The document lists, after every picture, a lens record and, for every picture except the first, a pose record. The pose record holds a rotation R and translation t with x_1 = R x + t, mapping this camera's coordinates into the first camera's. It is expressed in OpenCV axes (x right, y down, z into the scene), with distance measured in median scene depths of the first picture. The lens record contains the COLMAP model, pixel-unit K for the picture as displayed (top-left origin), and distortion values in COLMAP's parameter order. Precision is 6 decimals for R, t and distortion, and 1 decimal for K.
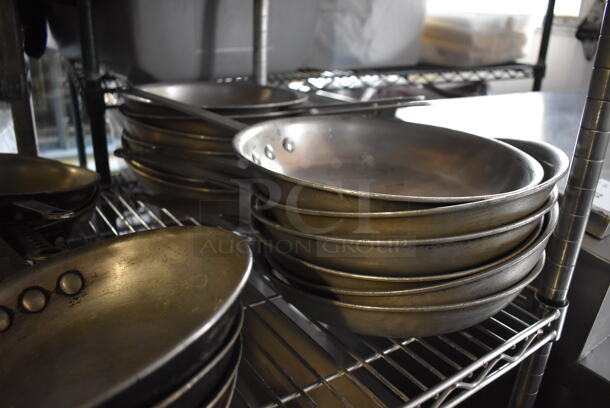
lens RADIAL K [[471.6, 0, 305.0], [0, 471.6, 204.0], [0, 0, 1]] dist [-0.089873, 0.005293]
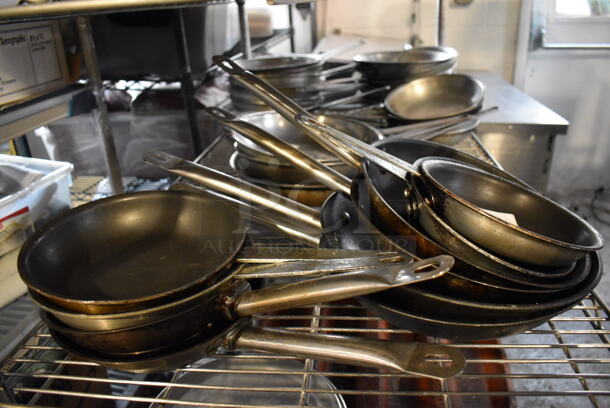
lens RADIAL K [[473.5, 0, 309.5], [0, 473.5, 203.3], [0, 0, 1]] dist [-0.092012, 0.012055]
pose [[0.650397, -0.377434, 0.659187, -0.941117], [0.349485, 0.919197, 0.181484, -0.010608], [-0.674421, 0.112340, 0.729751, -0.240220]]
